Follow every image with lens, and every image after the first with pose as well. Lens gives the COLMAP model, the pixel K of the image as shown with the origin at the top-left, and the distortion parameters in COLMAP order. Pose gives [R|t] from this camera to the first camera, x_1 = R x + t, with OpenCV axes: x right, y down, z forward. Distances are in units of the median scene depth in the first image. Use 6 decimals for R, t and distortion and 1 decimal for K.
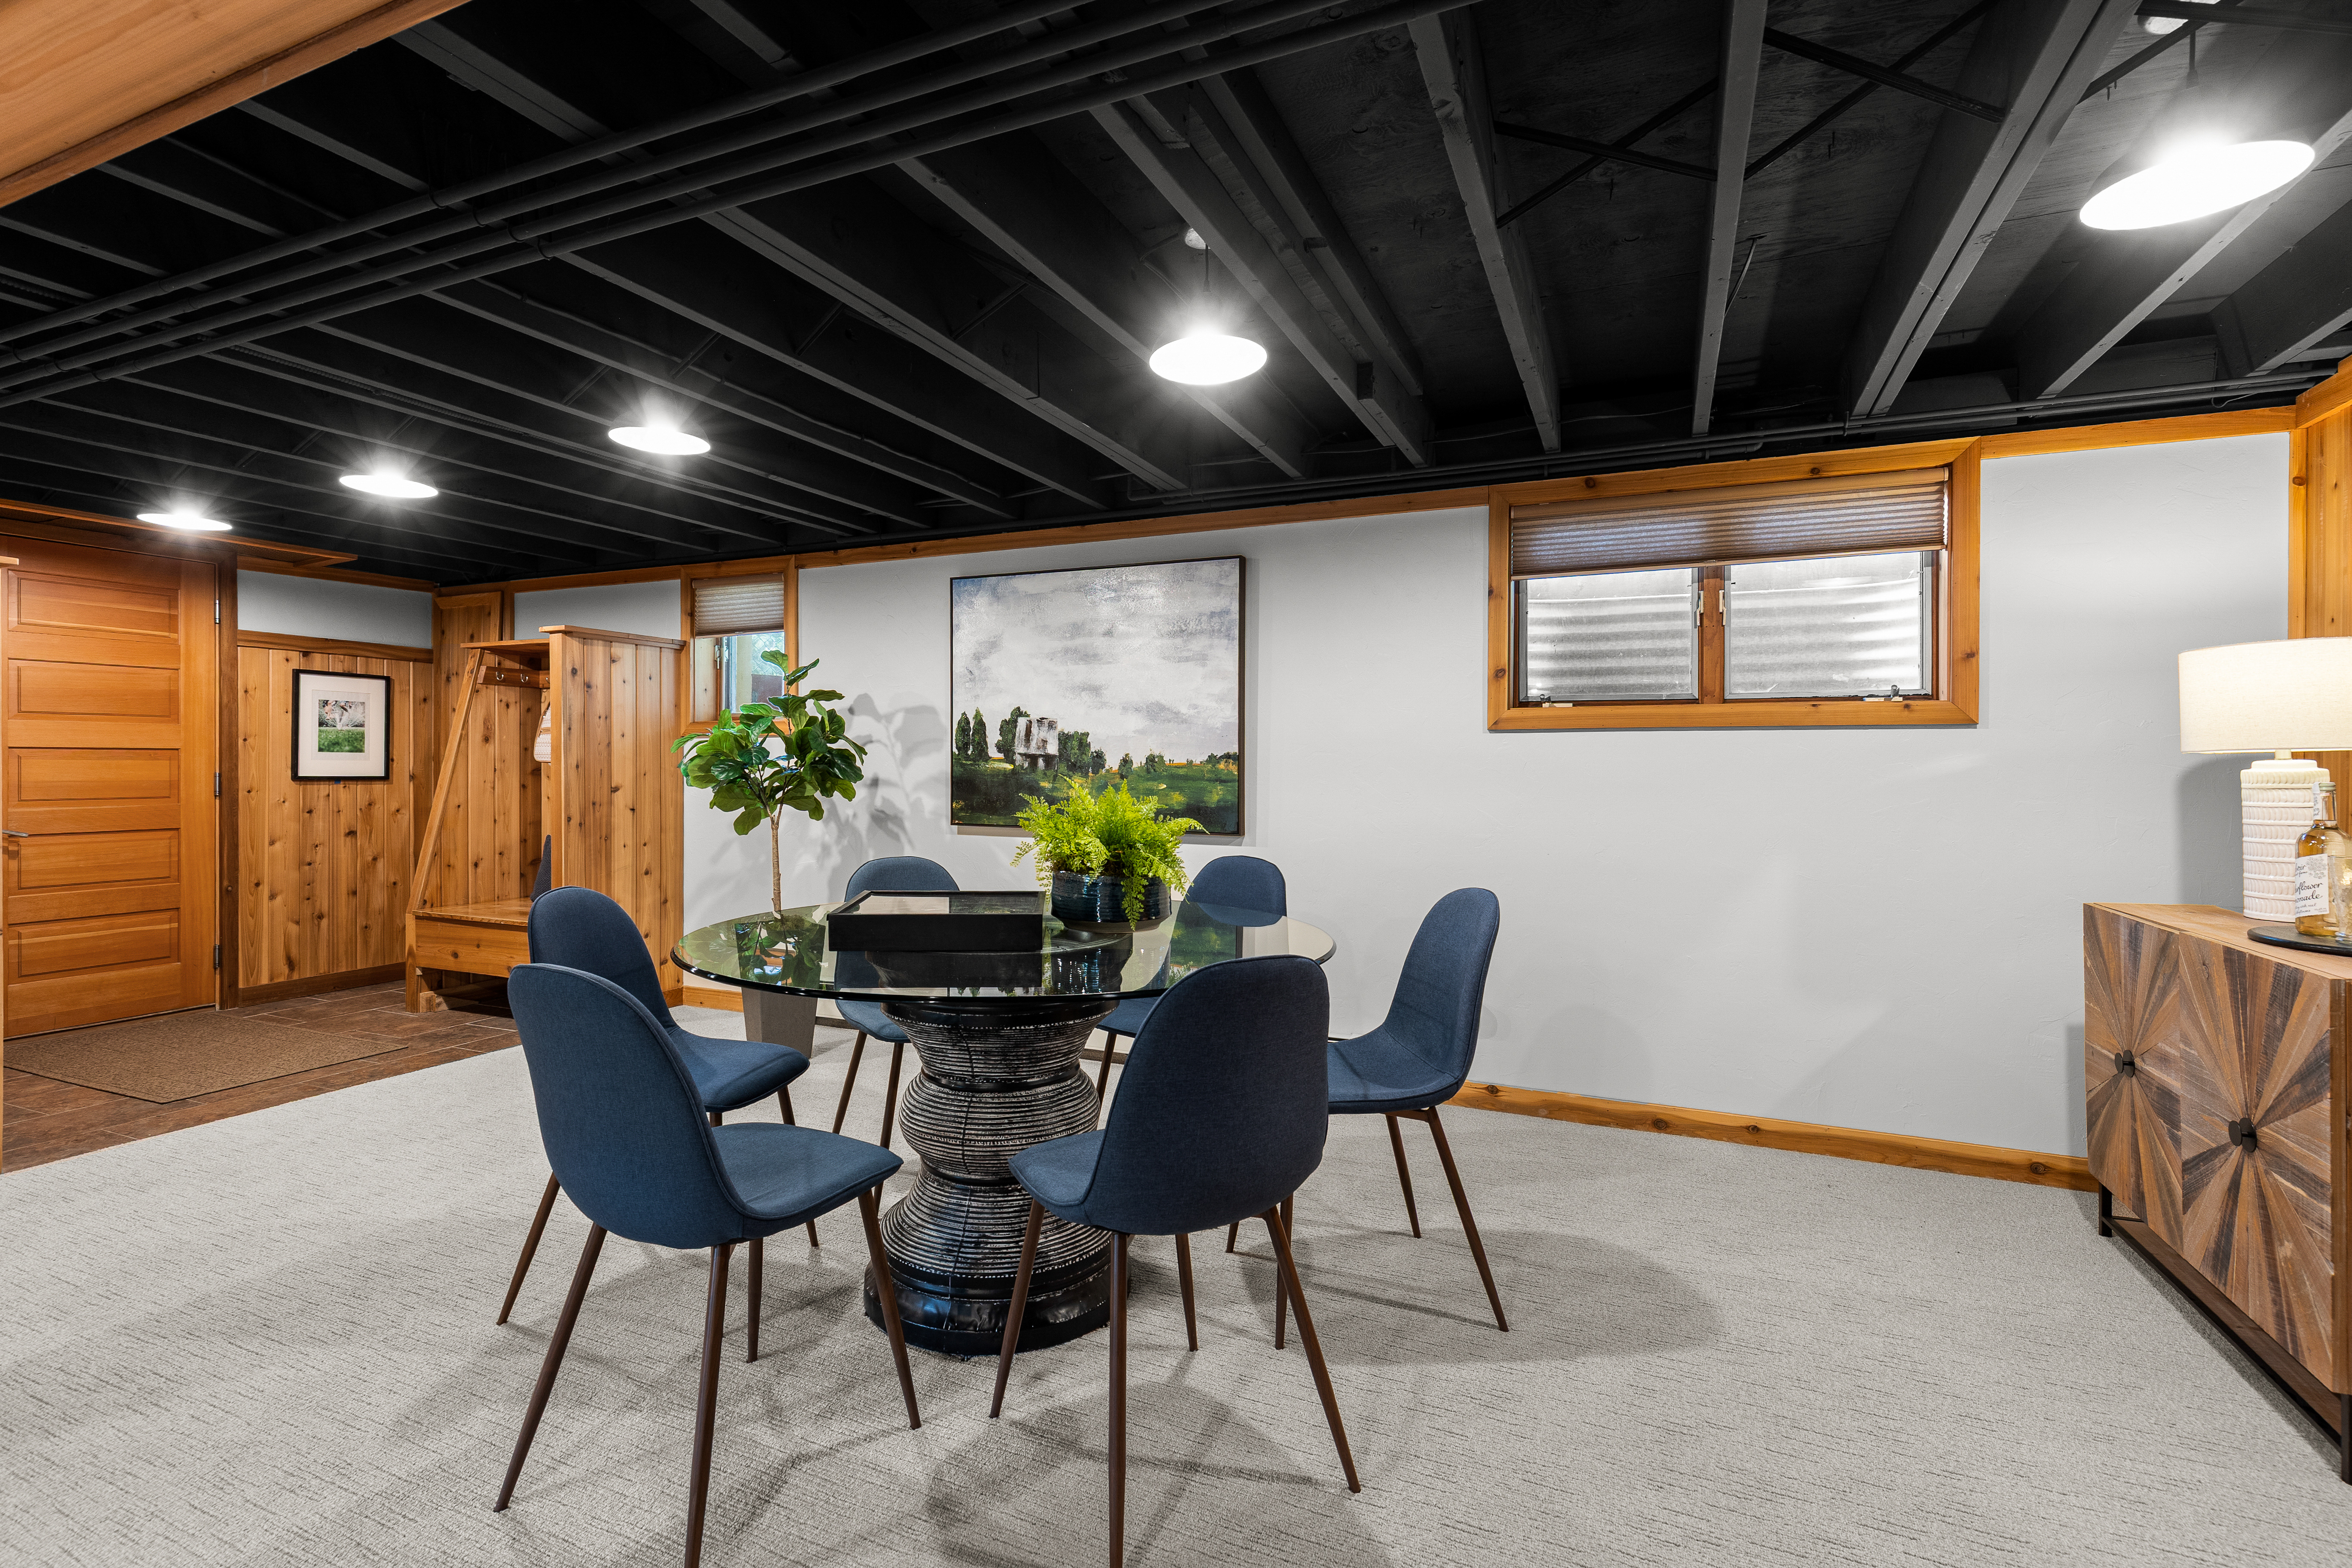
lens RADIAL K [[1072.7, 0, 1158.9], [0, 1072.7, 769.9], [0, 0, 1]] dist [0.011076, -0.004393]
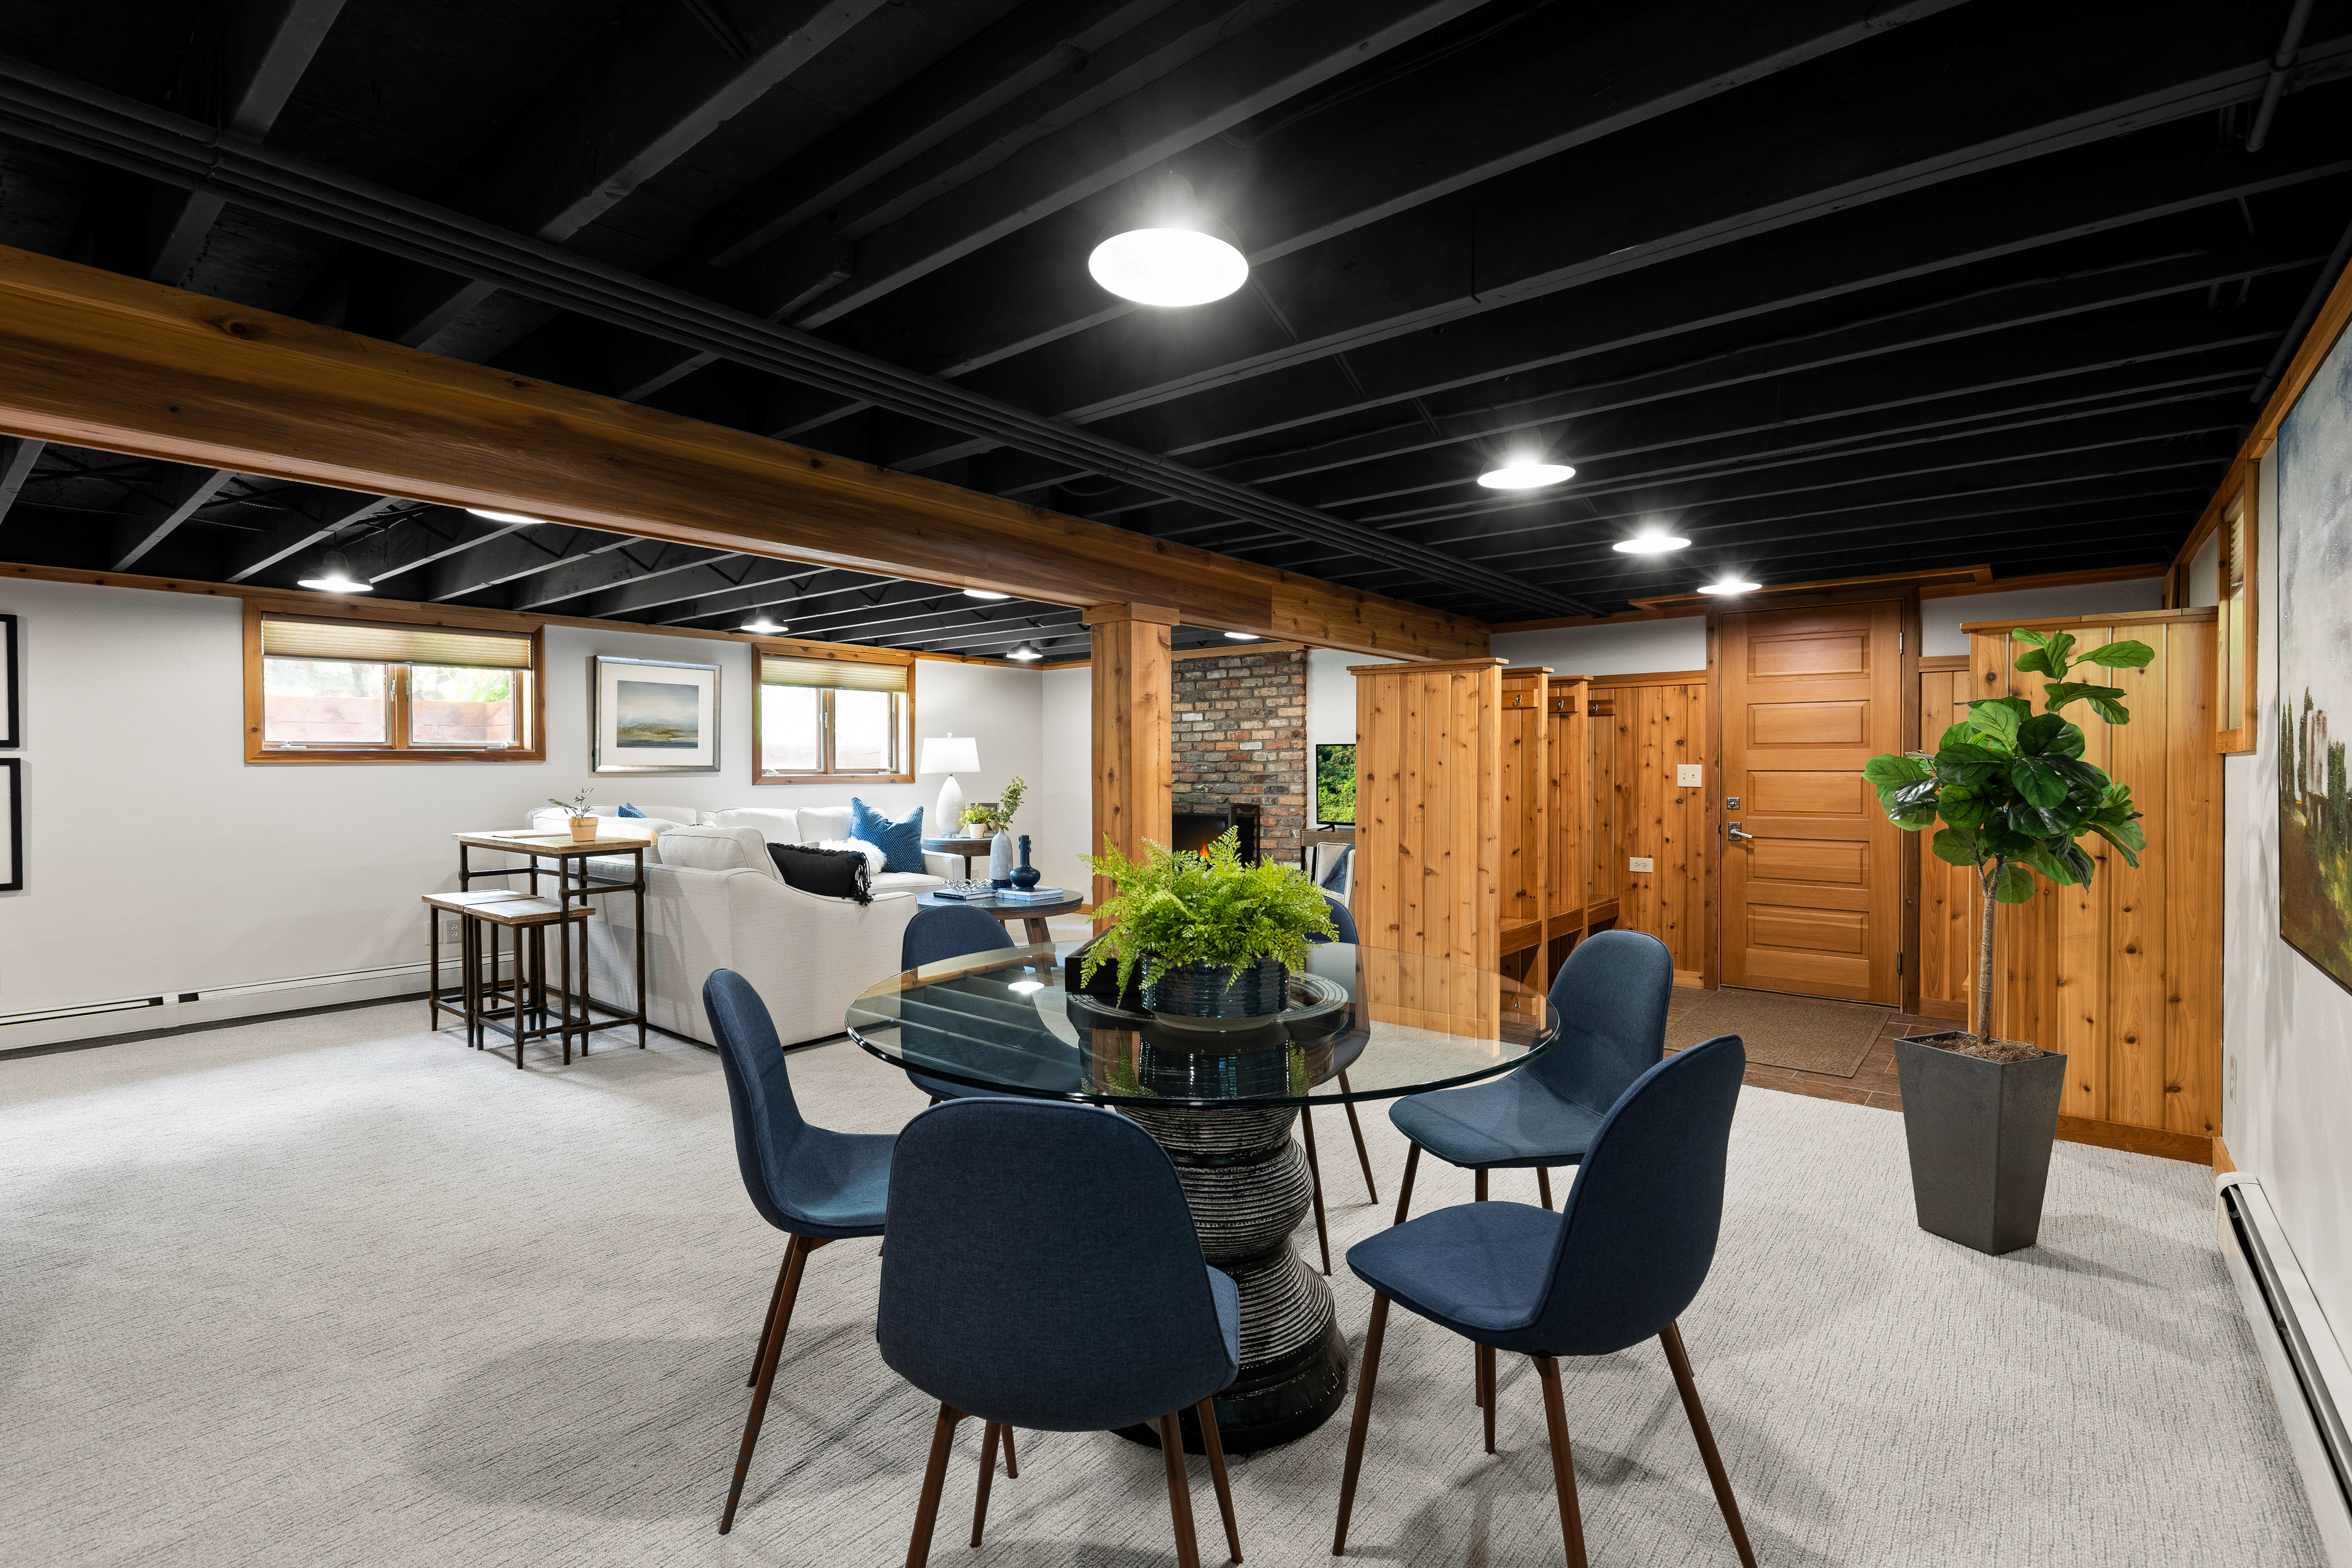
lens RADIAL K [[1072.7, 0, 1176.9], [0, 1072.7, 768.8], [0, 0, 1]] dist [0.011076, -0.004393]
pose [[-0.251566, 0.002899, -0.967836, 0.367522], [-0.005595, 0.999974, 0.004449, -0.022833], [0.967824, 0.006535, -0.251543, 0.589010]]
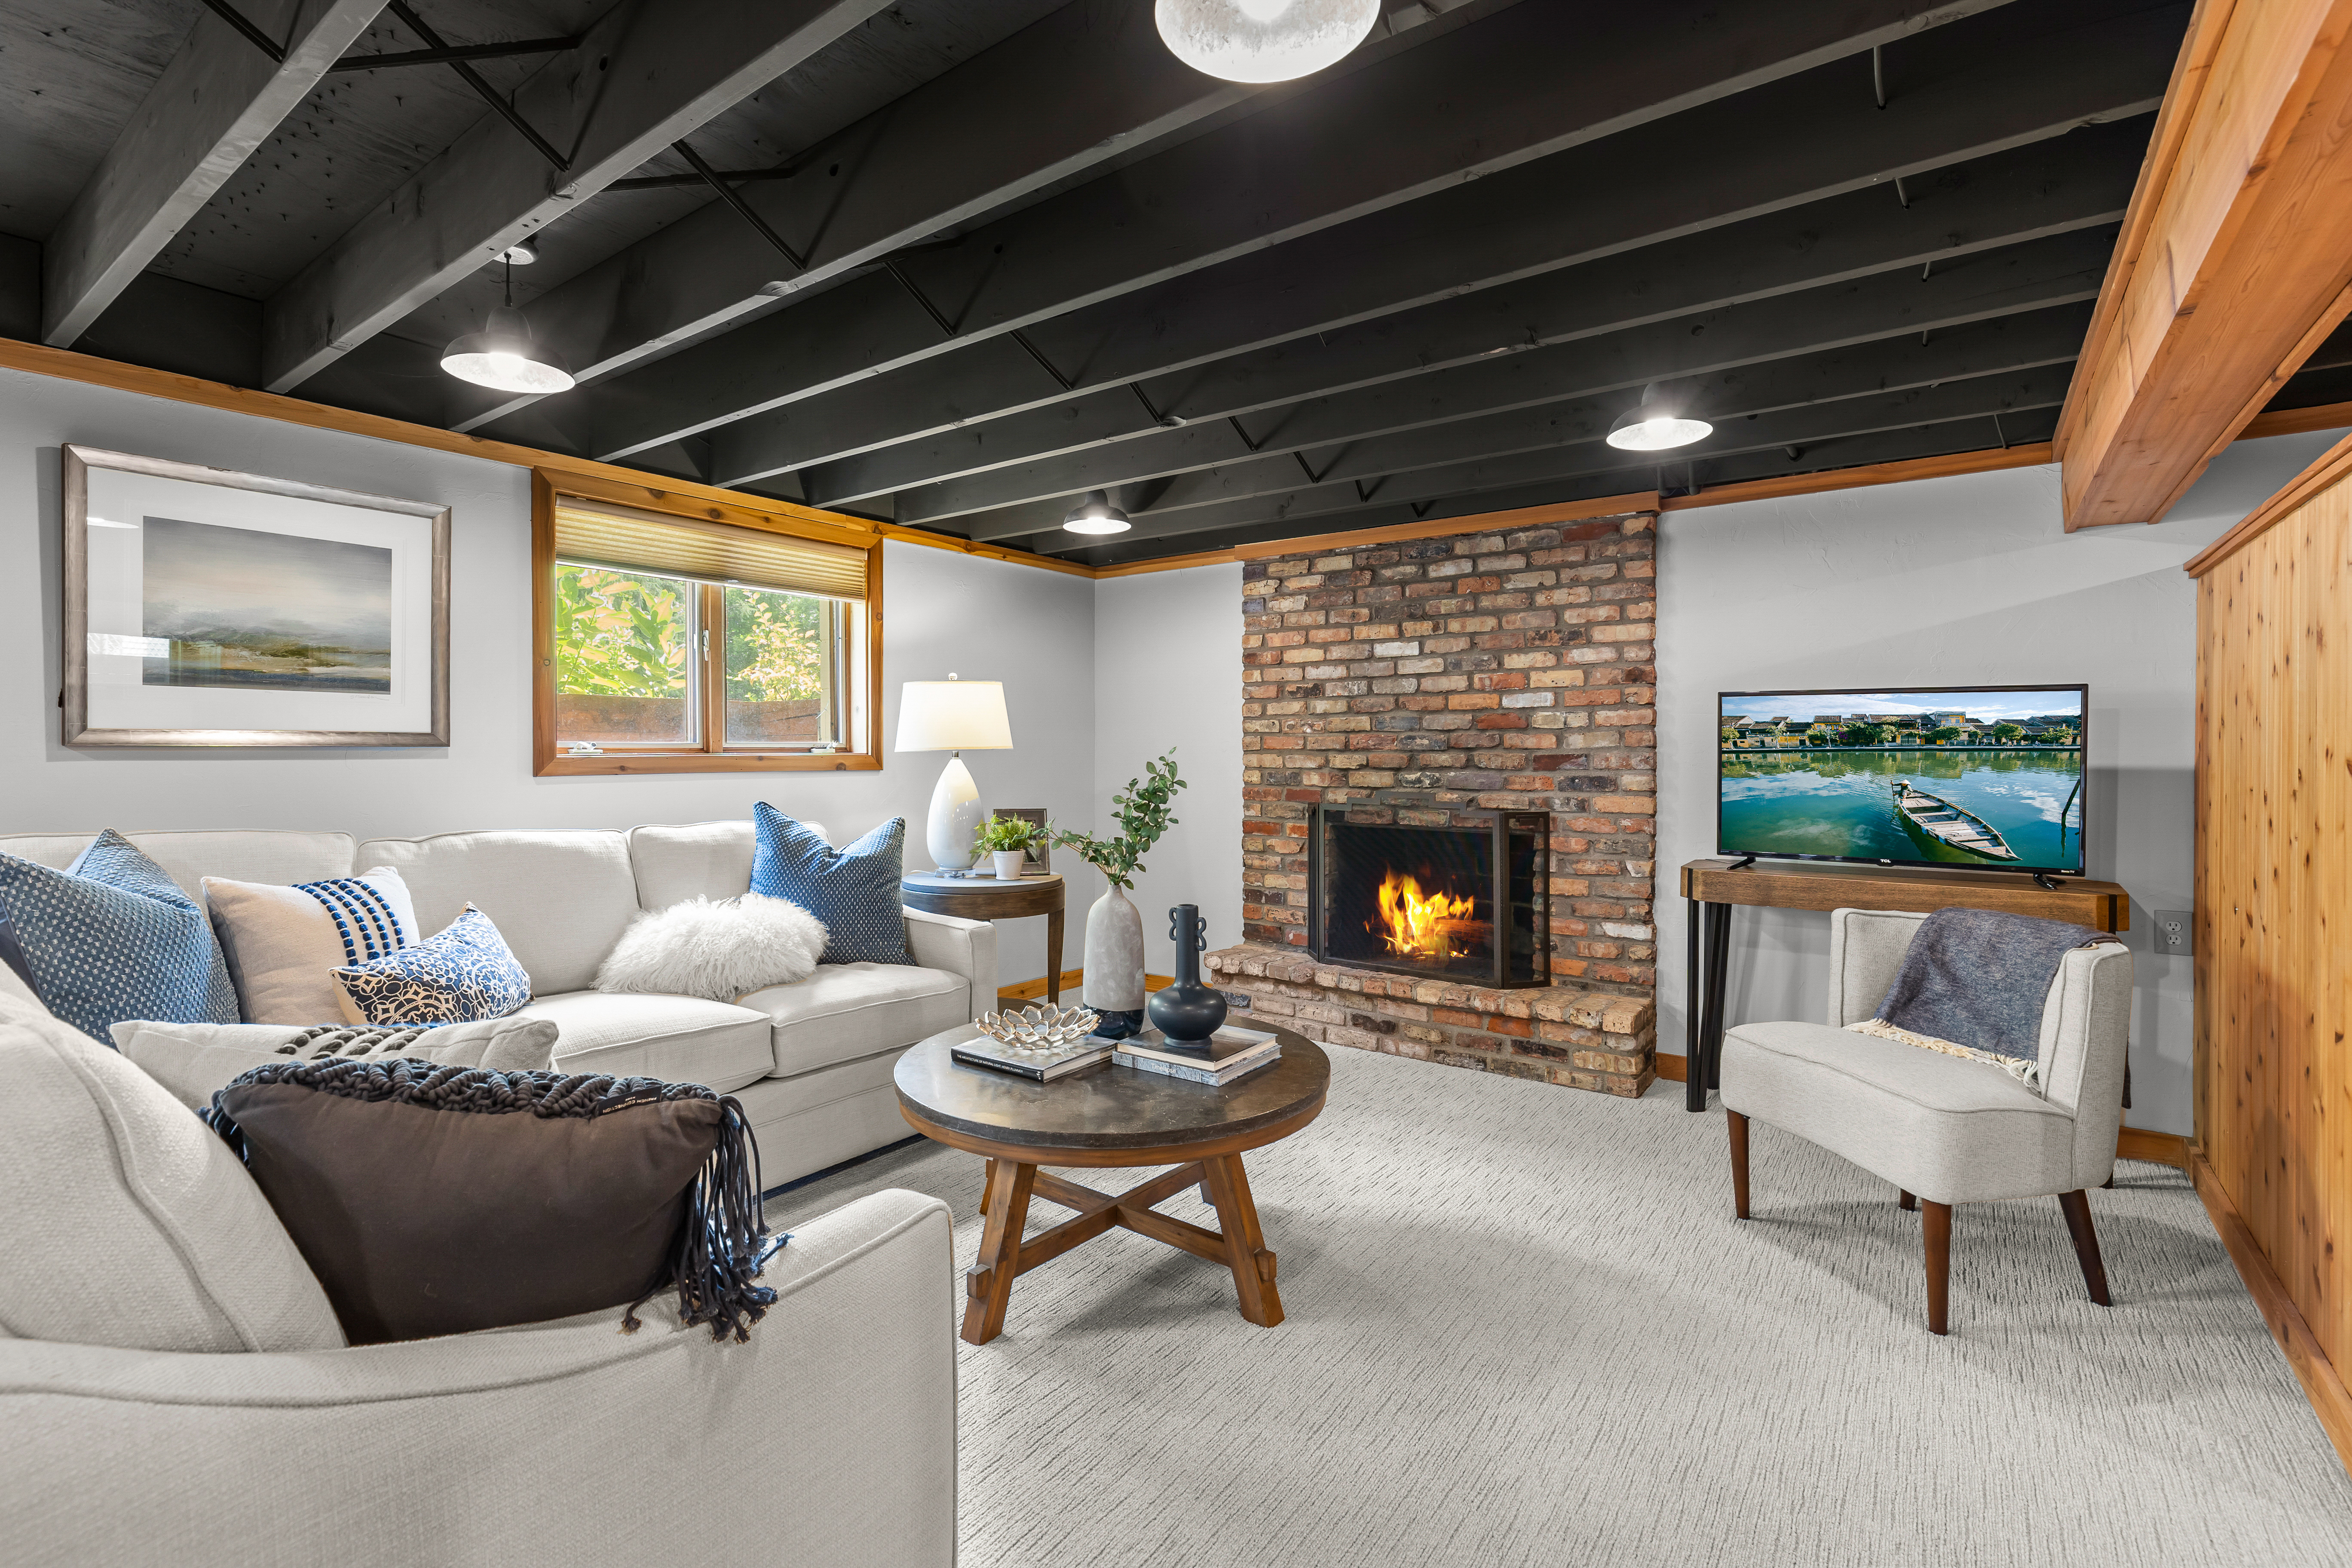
lens RADIAL K [[1072.7, 0, 1178.1], [0, 1072.7, 760.2], [0, 0, 1]] dist [0.011076, -0.004393]
pose [[-0.199438, 0.009775, -0.979862, -0.327372], [-0.006236, 0.999917, 0.011244, -0.010741], [0.979891, 0.008353, -0.199361, 0.189717]]
